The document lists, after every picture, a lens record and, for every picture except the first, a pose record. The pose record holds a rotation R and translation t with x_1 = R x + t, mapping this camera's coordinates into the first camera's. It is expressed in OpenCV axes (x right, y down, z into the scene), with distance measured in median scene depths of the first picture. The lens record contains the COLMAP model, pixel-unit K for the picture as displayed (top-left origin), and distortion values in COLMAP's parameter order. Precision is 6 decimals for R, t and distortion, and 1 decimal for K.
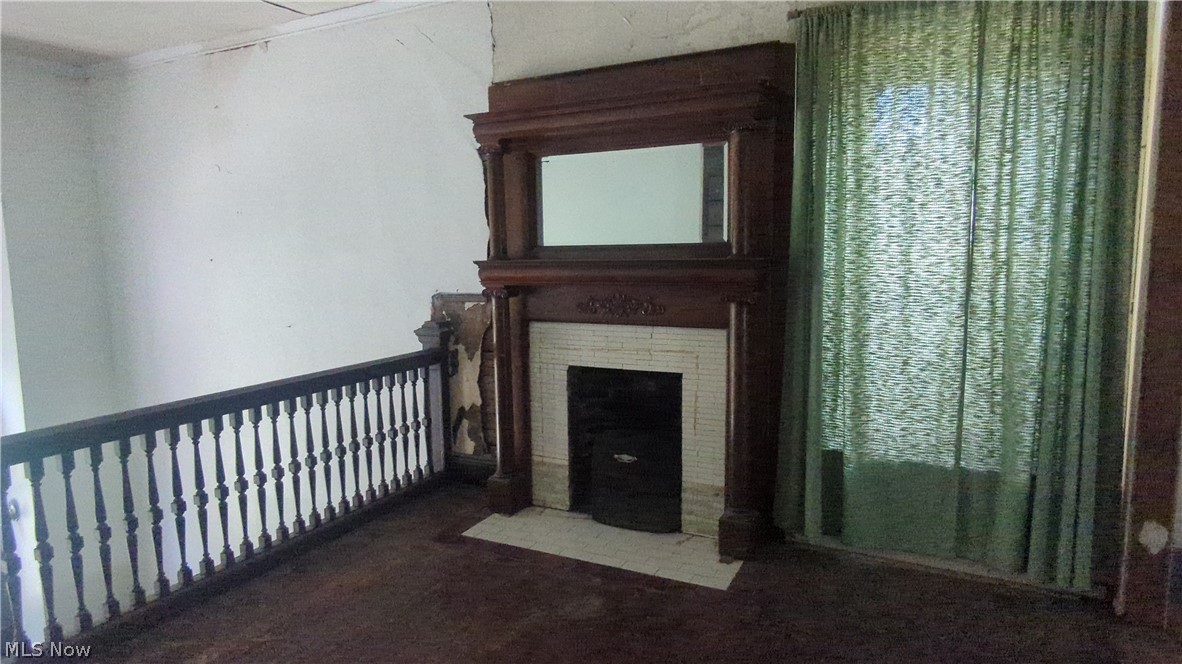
lens RADIAL K [[702.6, 0, 591.0], [0, 702.6, 332.0], [0, 0, 1]] dist [0.001236, -0.000002]
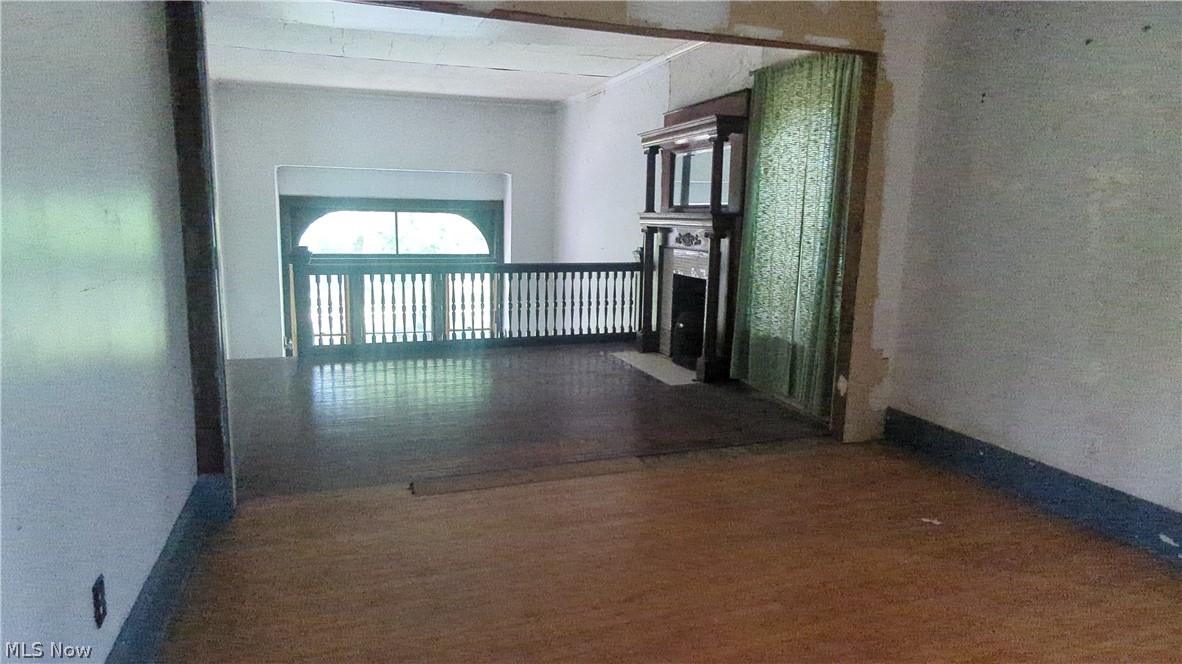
lens RADIAL K [[702.6, 0, 591.0], [0, 702.6, 332.0], [0, 0, 1]] dist [0.001236, -0.000002]
pose [[0.724395, 0.142666, -0.674462, 1.291923], [-0.110612, 0.989730, 0.090553, 0.070927], [0.680454, 0.009008, 0.732736, -0.551980]]
